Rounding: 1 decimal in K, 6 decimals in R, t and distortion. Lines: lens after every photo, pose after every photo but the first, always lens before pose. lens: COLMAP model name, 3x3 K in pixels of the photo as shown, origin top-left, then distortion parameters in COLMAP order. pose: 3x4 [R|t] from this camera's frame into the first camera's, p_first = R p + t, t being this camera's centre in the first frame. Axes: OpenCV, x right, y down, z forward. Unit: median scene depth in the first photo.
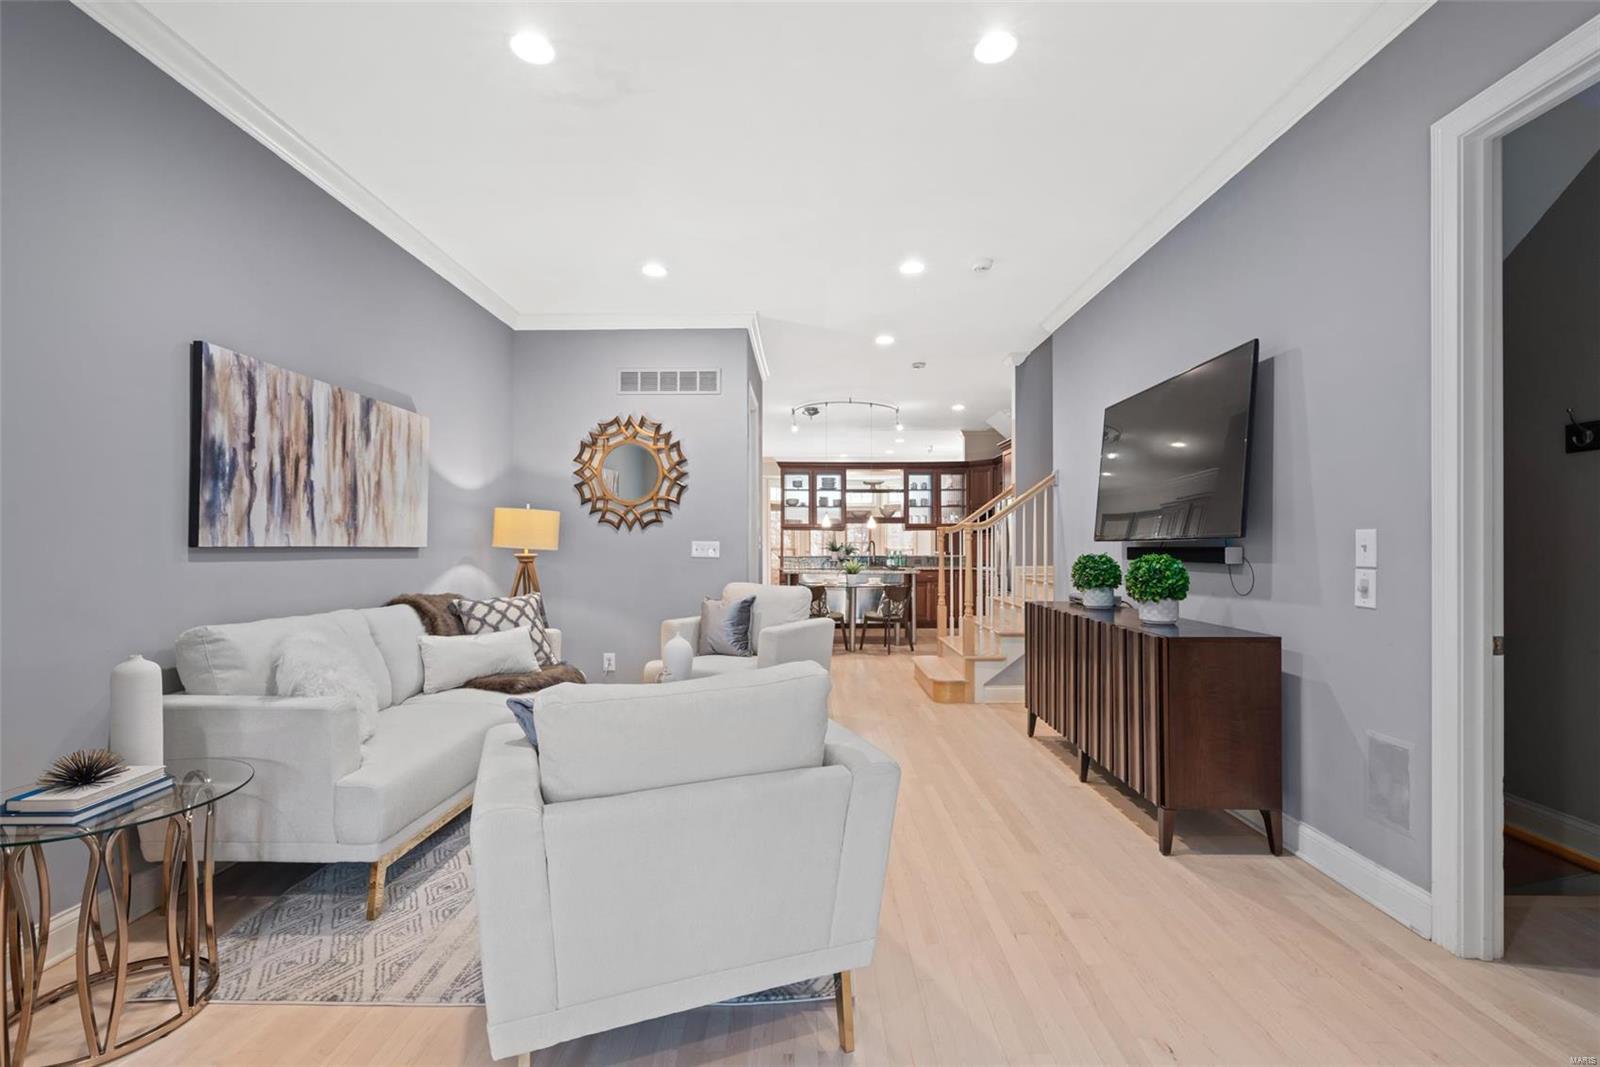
lens RADIAL K [[703.4, 0, 796.2], [0, 703.4, 542.8], [0, 0, 1]] dist [0.000436, 0.000327]
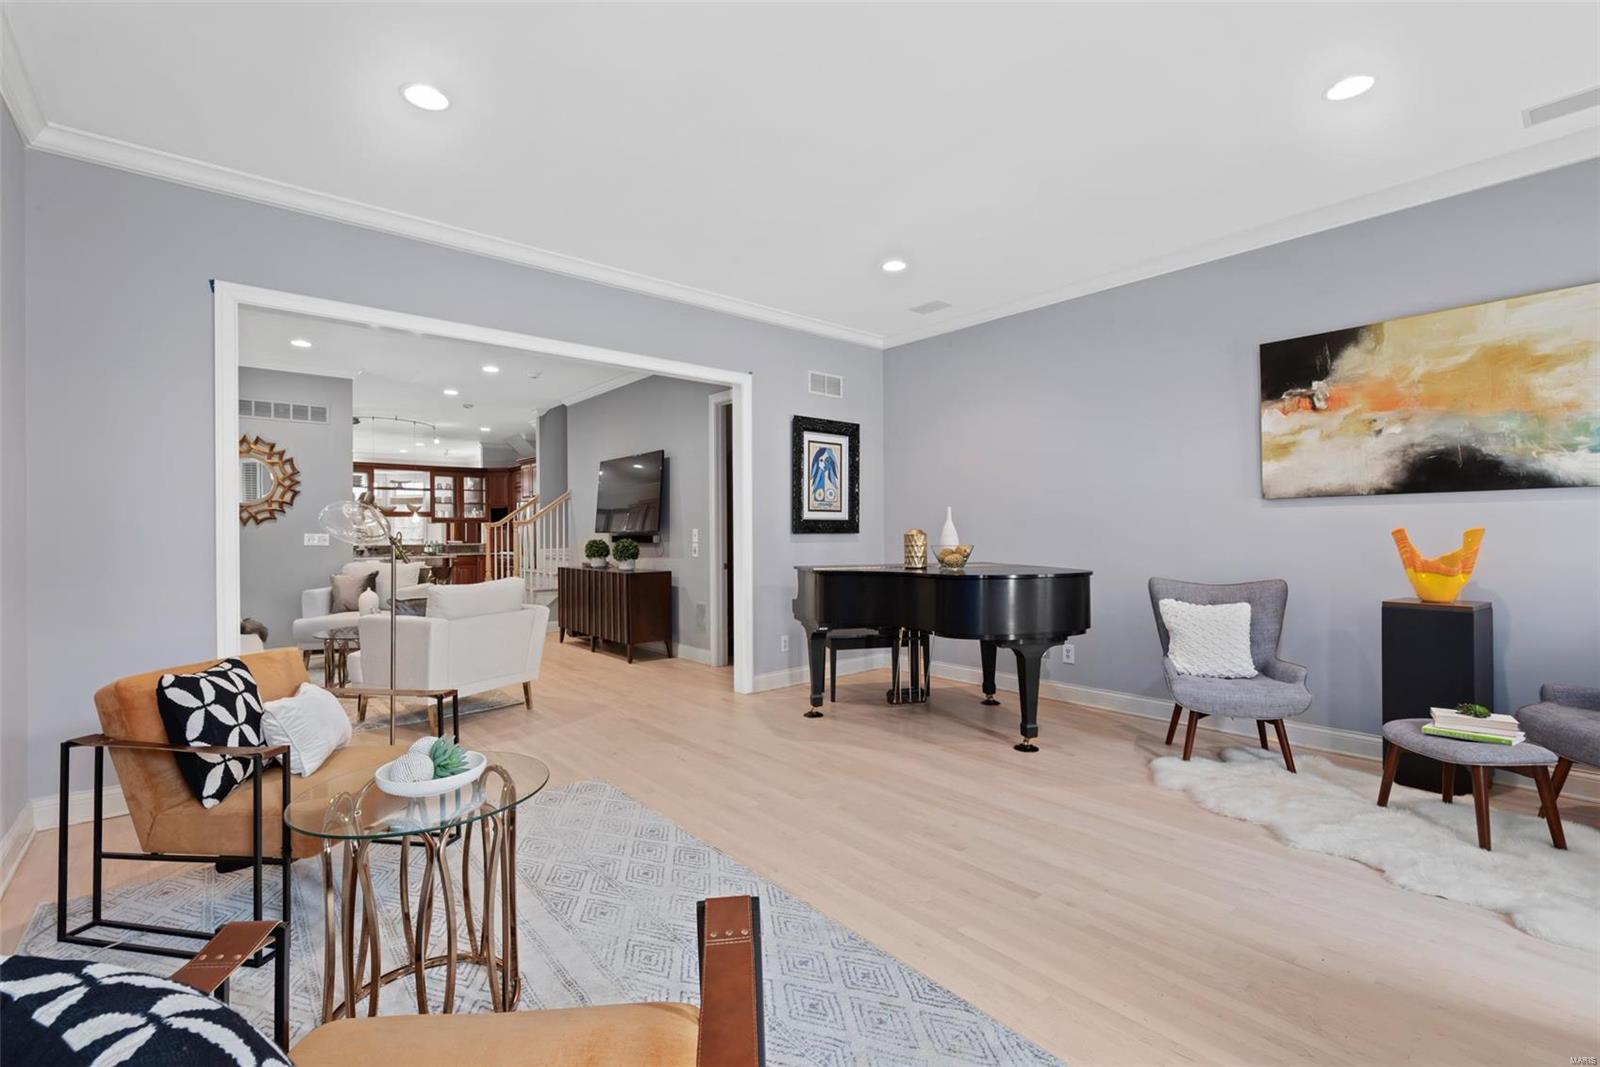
lens RADIAL K [[703.4, 0, 797.8], [0, 703.4, 531.9], [0, 0, 1]] dist [0.000436, 0.000327]
pose [[0.755736, -0.002820, 0.654871, -0.488508], [0.003121, 0.999995, 0.000705, -0.006090], [-0.654870, 0.001511, 0.755740, -0.949039]]
